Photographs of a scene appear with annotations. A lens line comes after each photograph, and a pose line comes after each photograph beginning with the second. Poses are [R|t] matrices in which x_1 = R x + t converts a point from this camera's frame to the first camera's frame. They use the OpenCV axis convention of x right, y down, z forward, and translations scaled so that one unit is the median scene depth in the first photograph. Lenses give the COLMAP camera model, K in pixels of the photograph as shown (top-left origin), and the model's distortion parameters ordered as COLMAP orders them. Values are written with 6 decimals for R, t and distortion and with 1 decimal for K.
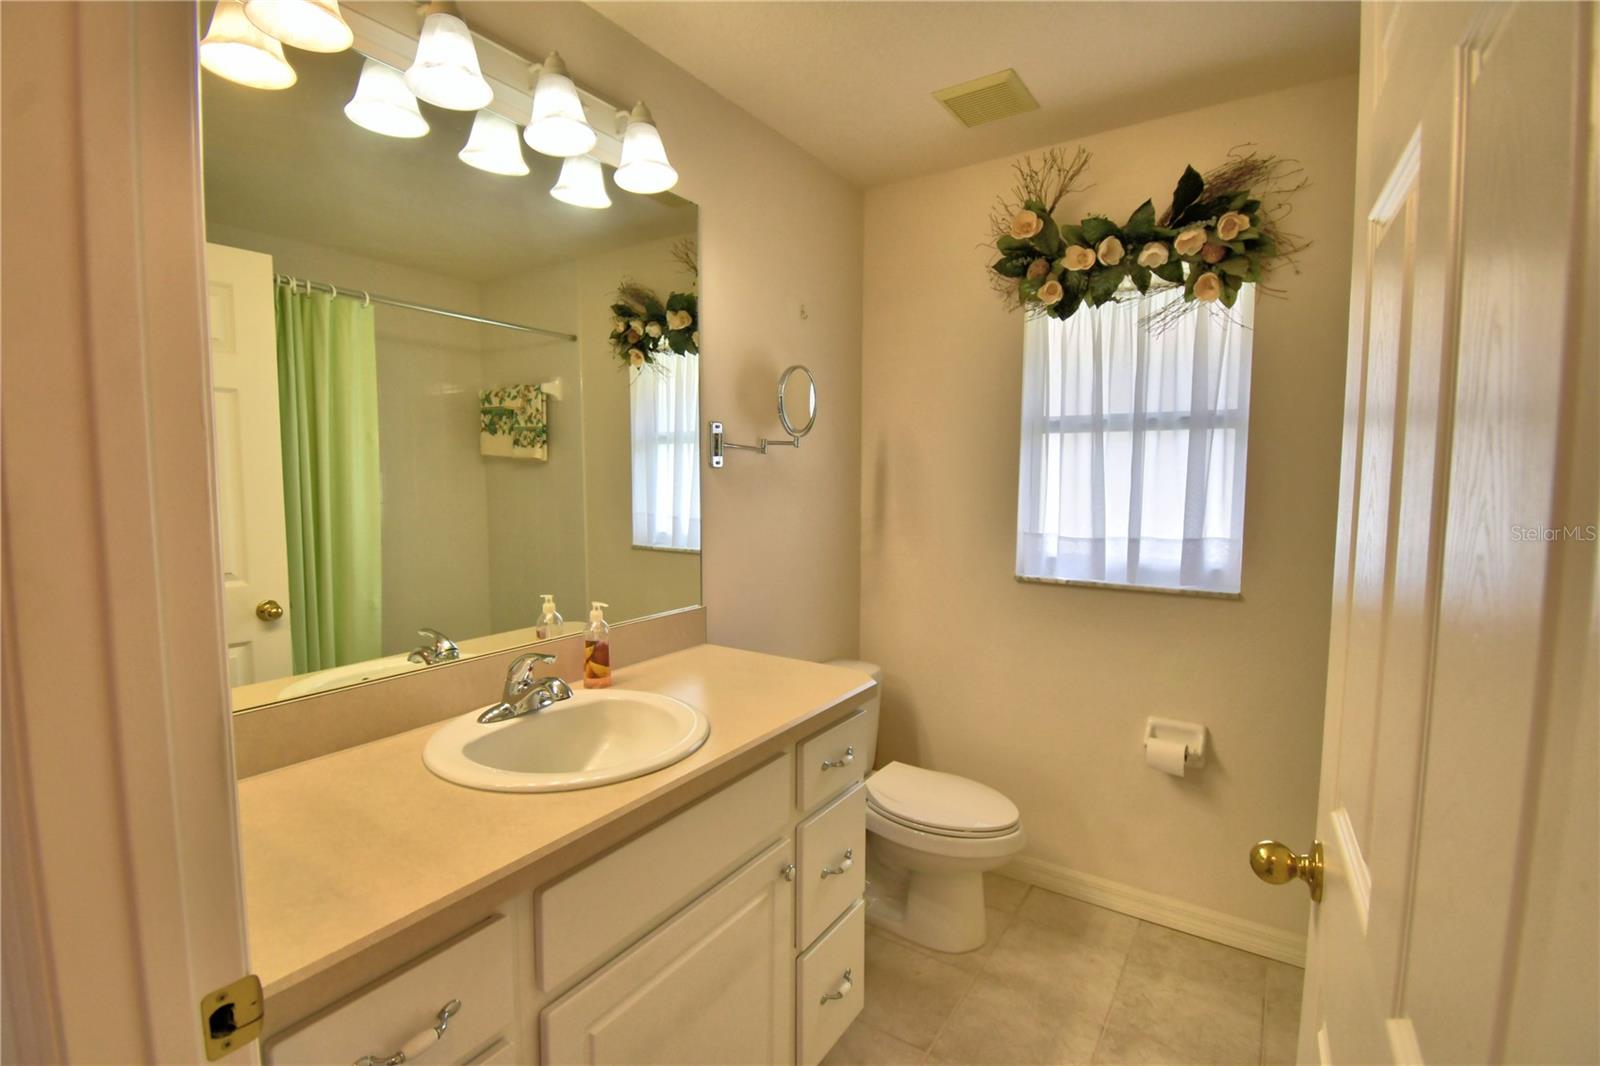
lens RADIAL K [[767.4, 0, 800.0], [0, 767.4, 533.0], [0, 0, 1]] dist [0.001954, -0.000792]
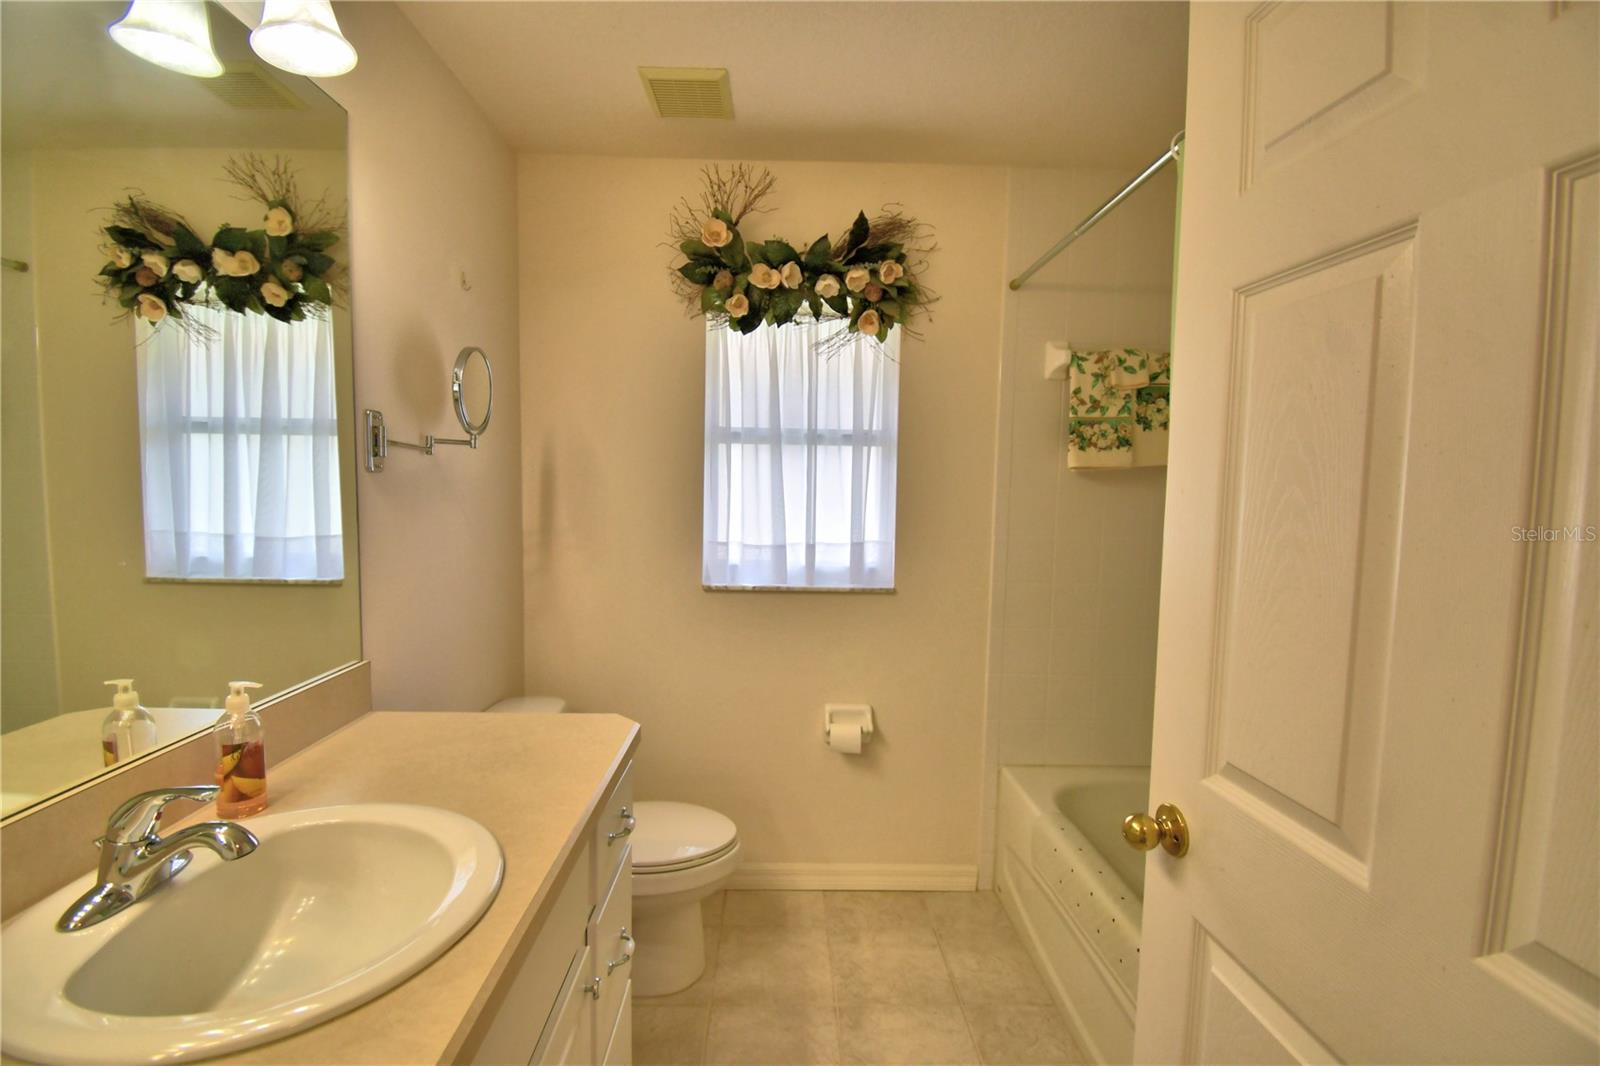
lens RADIAL K [[725.0, 0, 796.3], [0, 725.0, 531.2], [0, 0, 1]] dist [0.021708, -0.027152]
pose [[0.806038, -0.029345, 0.591136, -0.192229], [0.029535, 0.999520, 0.009346, -0.021543], [-0.591126, 0.009926, 0.806518, 0.184167]]
